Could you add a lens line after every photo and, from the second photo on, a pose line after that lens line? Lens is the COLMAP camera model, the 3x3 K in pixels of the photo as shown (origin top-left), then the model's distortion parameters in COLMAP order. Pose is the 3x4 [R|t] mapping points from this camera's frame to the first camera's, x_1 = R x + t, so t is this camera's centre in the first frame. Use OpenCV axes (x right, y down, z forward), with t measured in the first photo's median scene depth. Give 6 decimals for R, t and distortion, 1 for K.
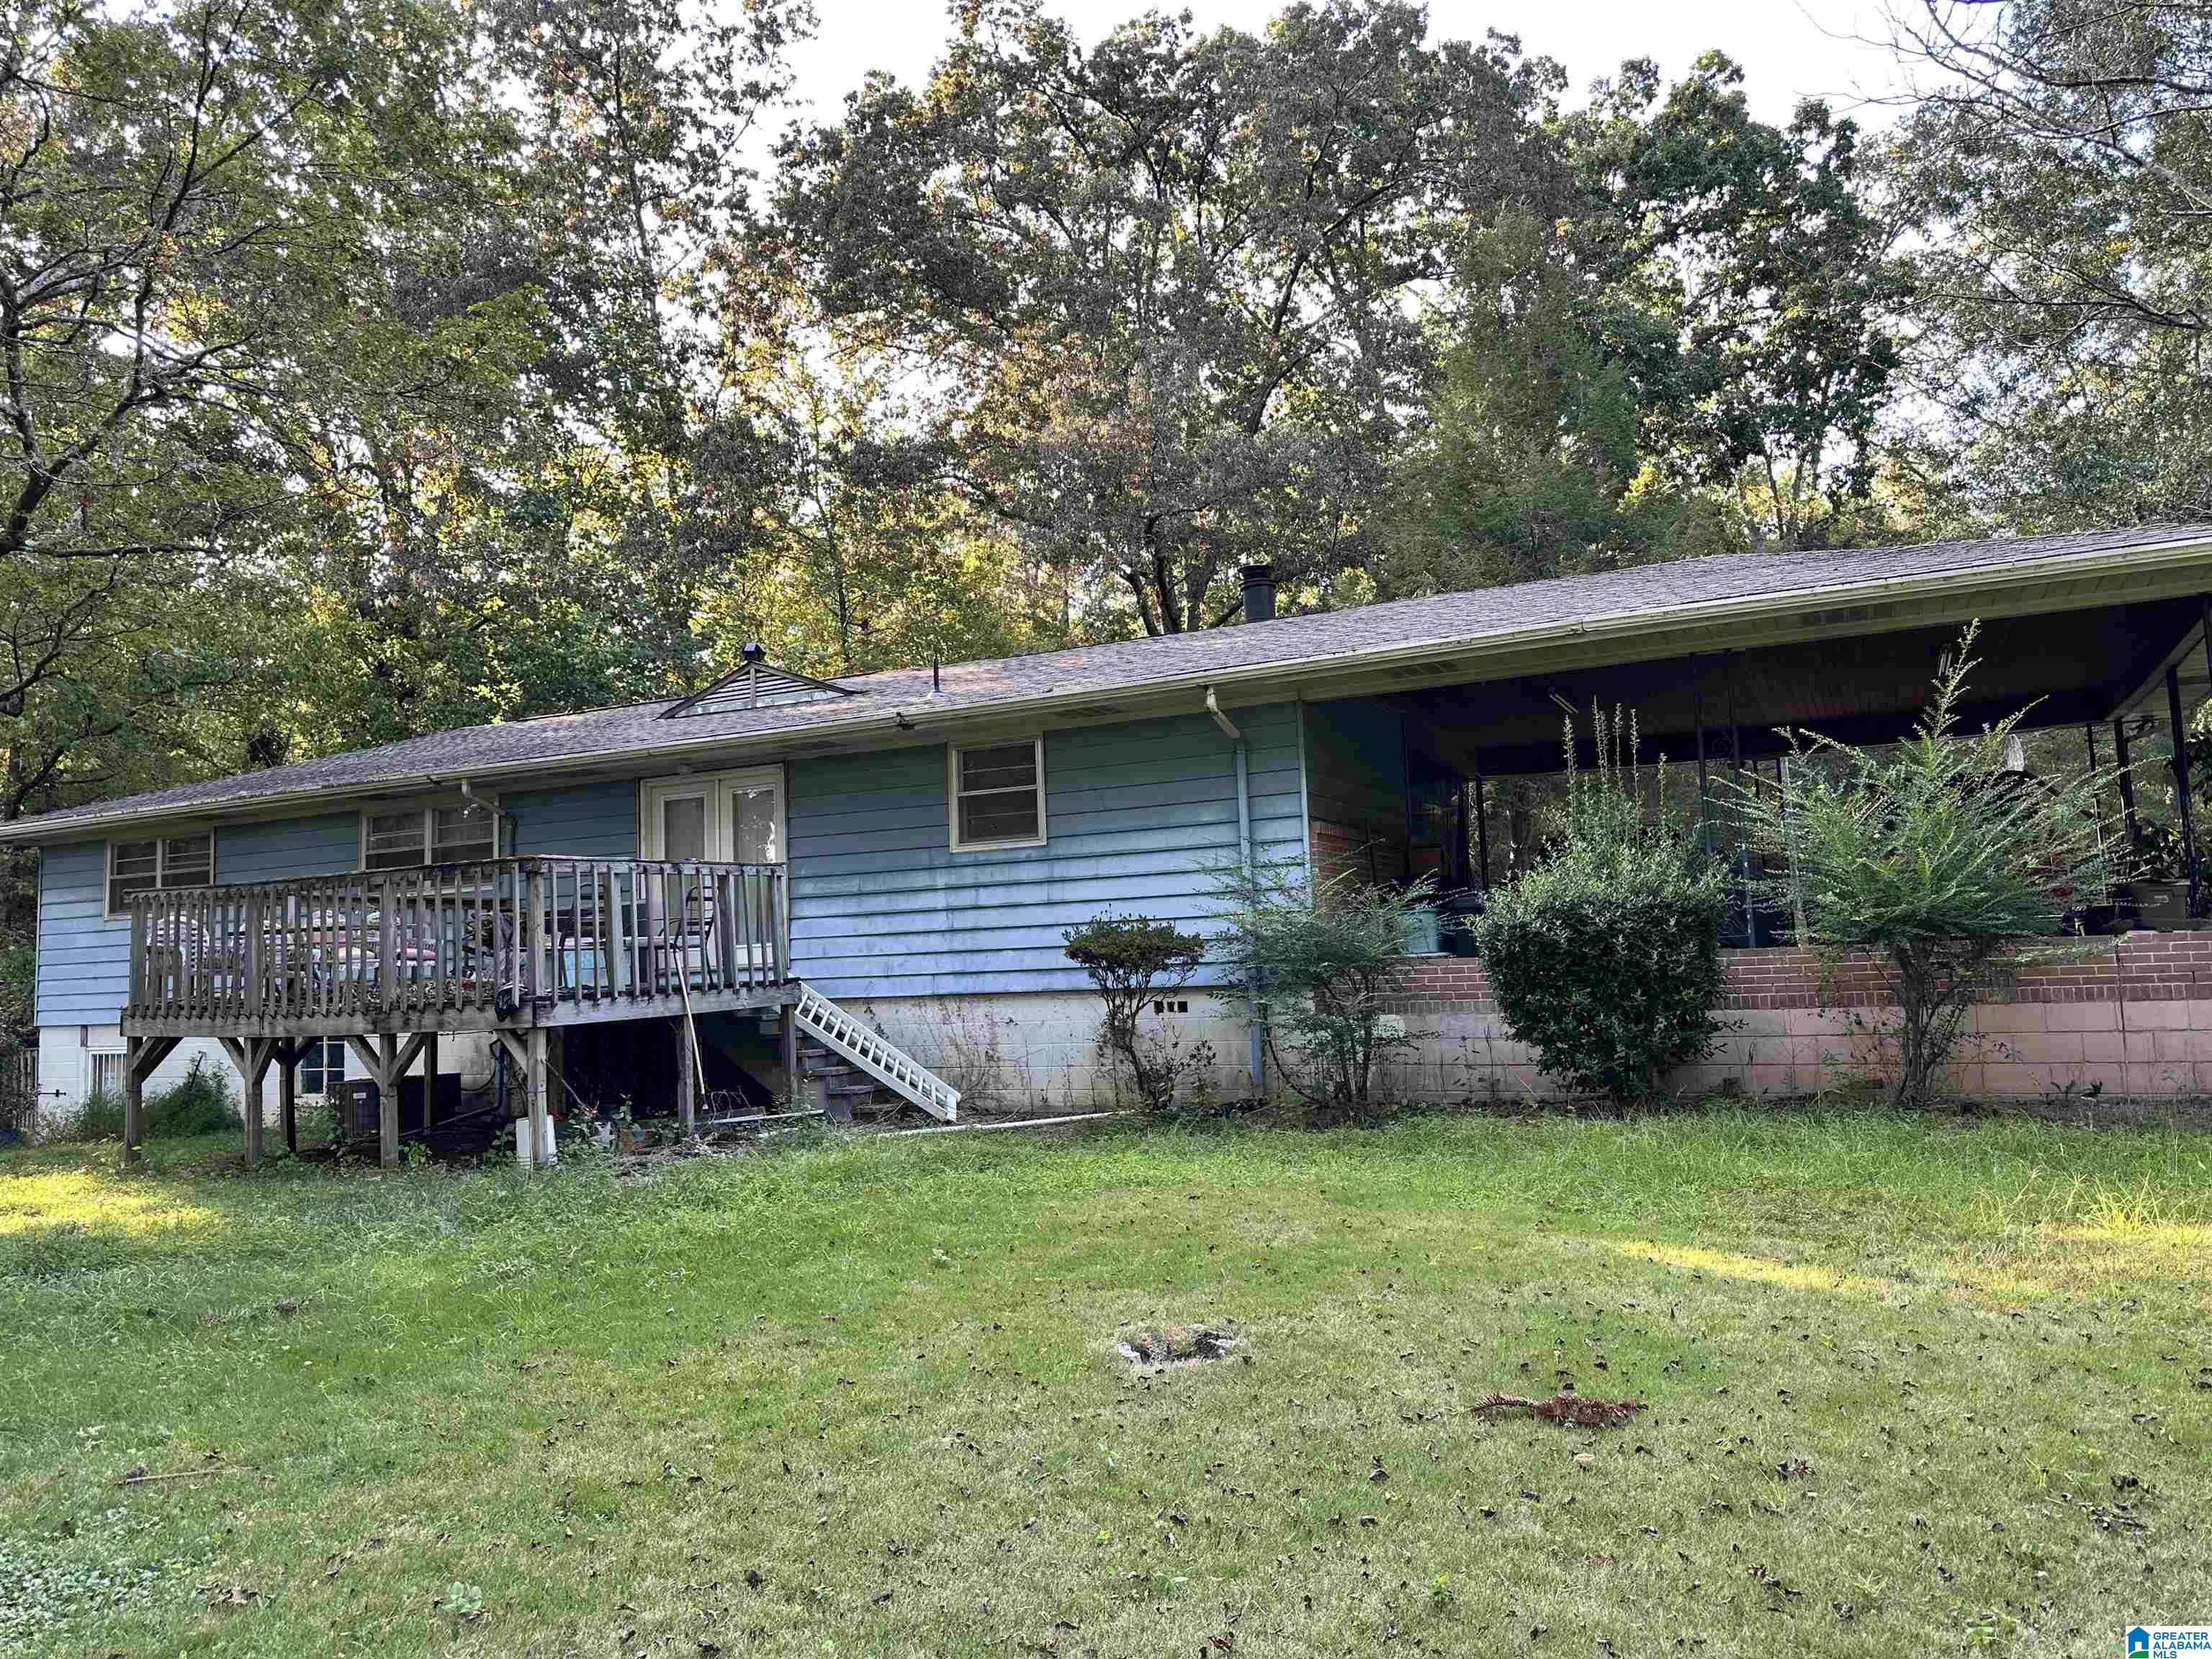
lens RADIAL K [[1517.2, 0, 1098.3], [0, 1517.2, 785.5], [0, 0, 1]] dist [0.034281, -0.049280]
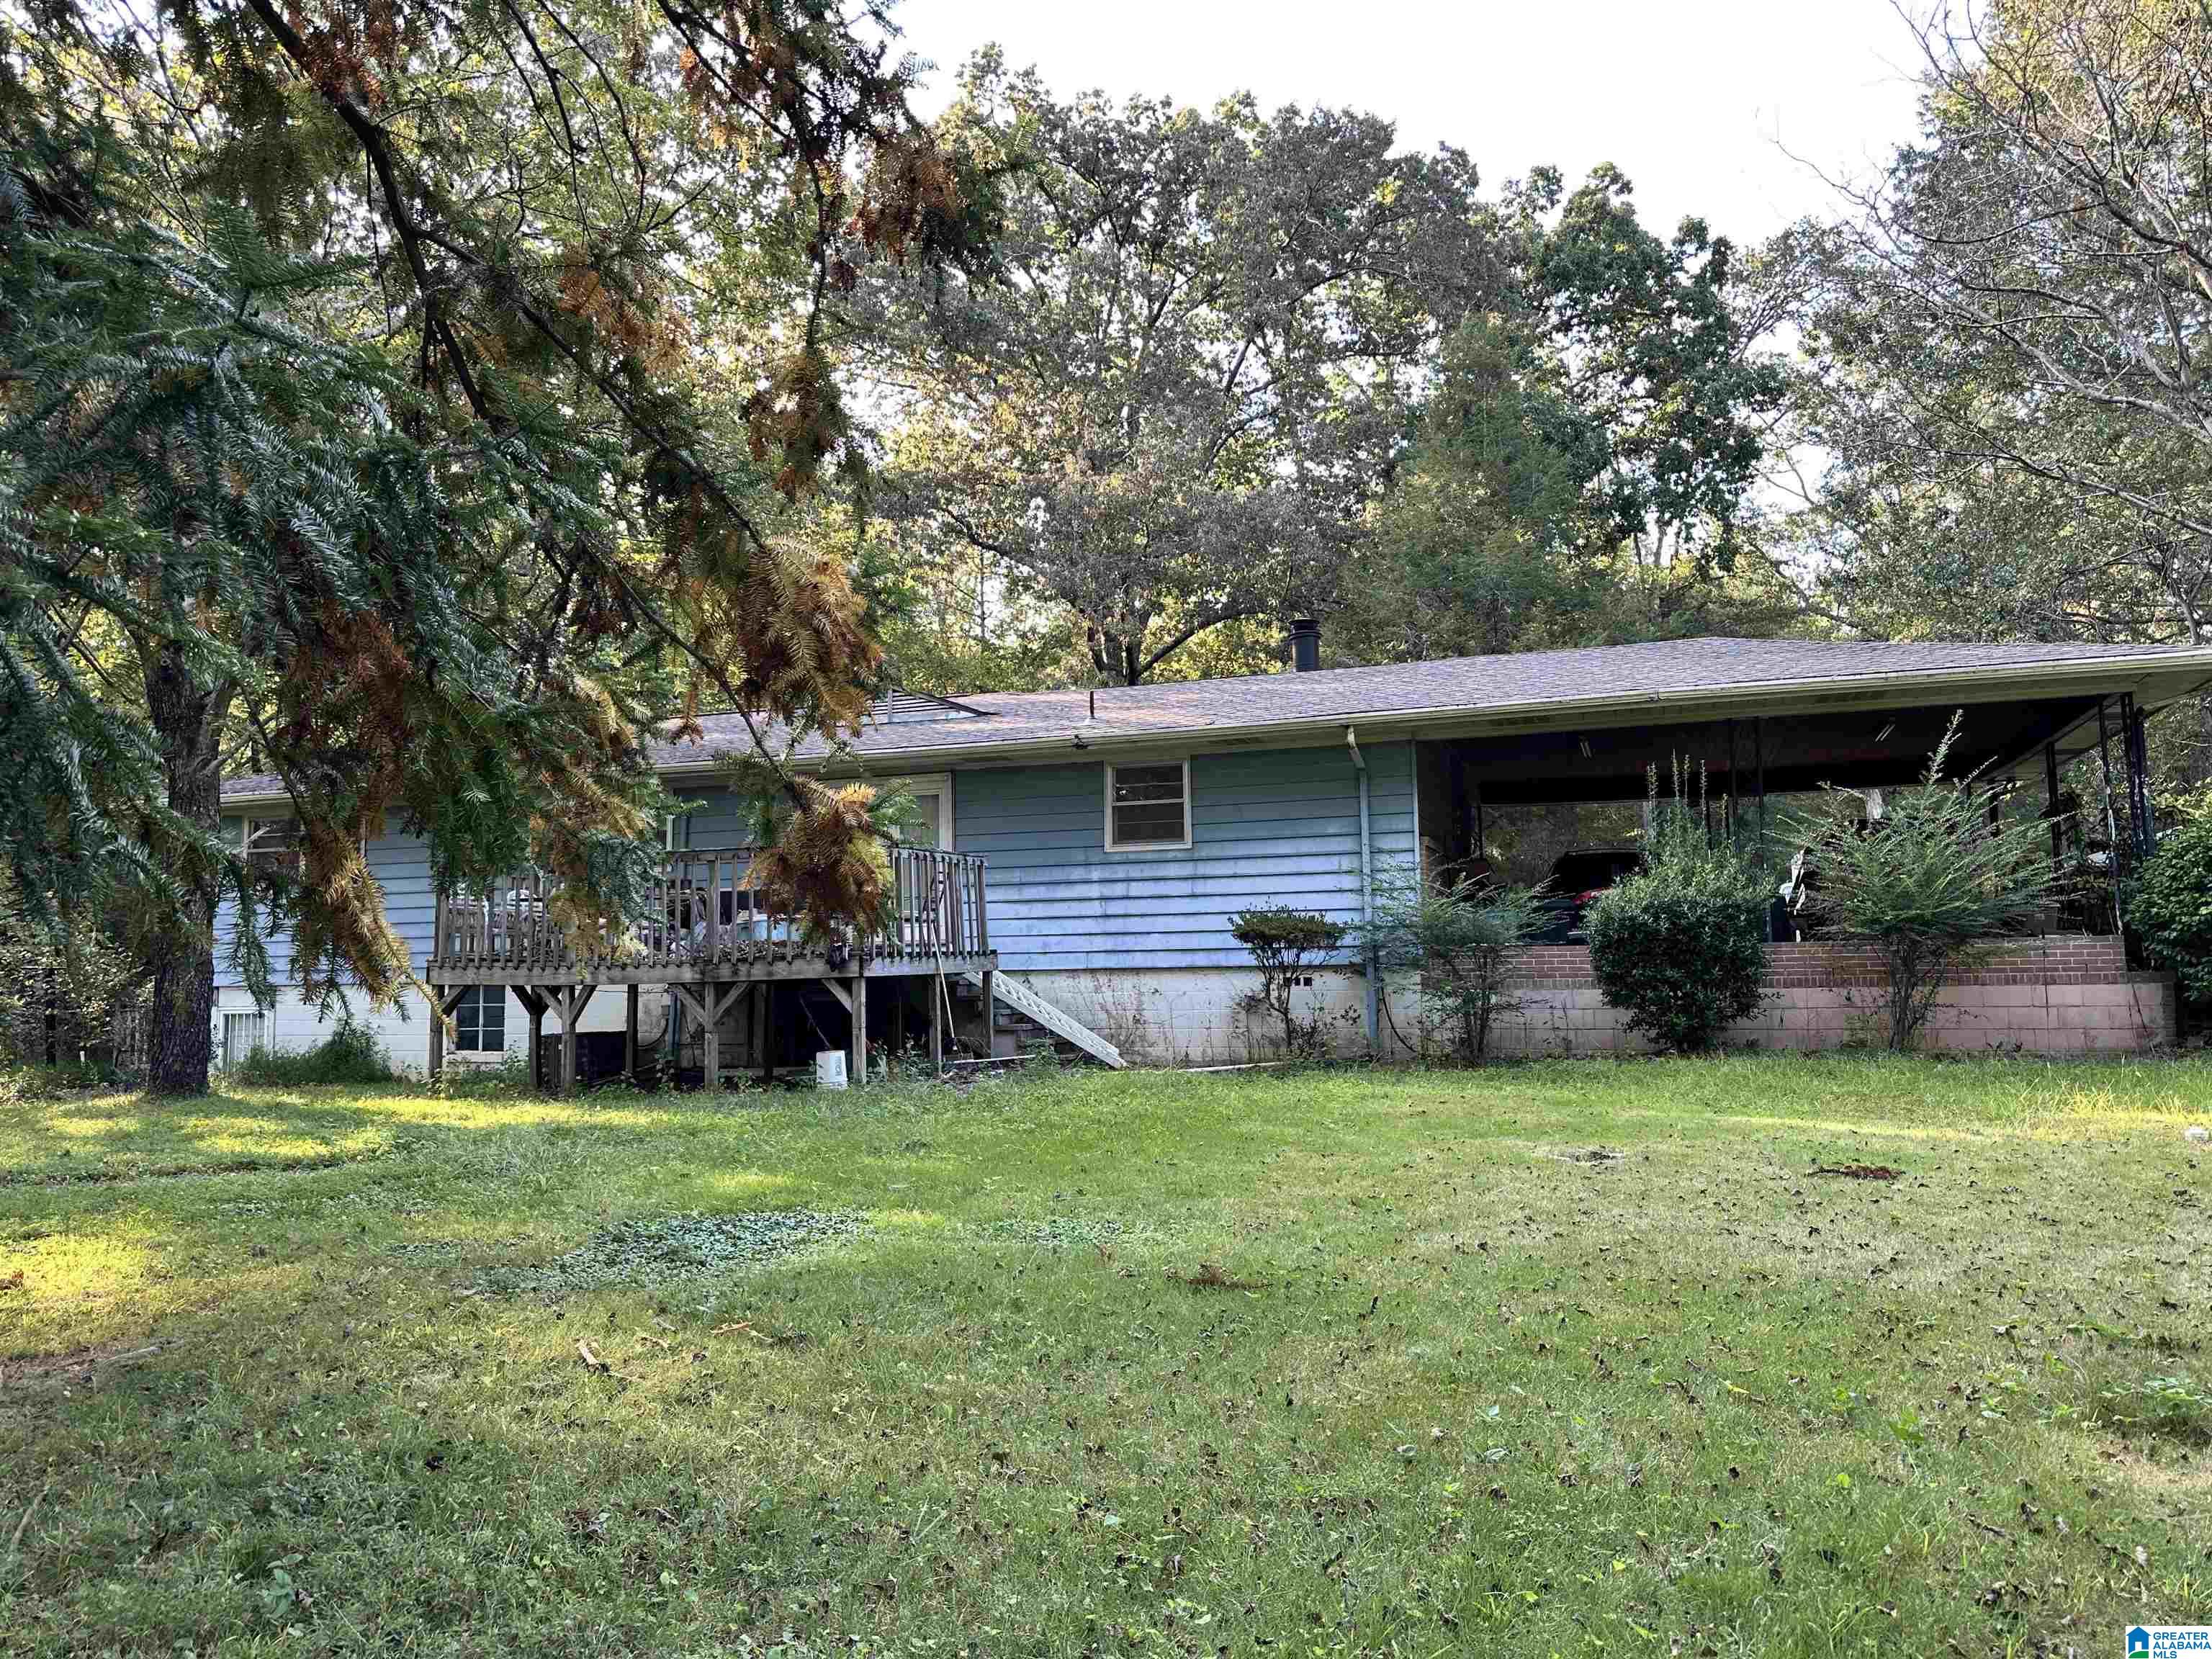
lens RADIAL K [[1517.2, 0, 1098.3], [0, 1517.2, 785.5], [0, 0, 1]] dist [0.034281, -0.049280]
pose [[0.992586, 0.040547, 0.114584, -0.241924], [-0.039404, 0.999149, -0.012226, 0.006300], [-0.114982, 0.007620, 0.993338, -0.202054]]
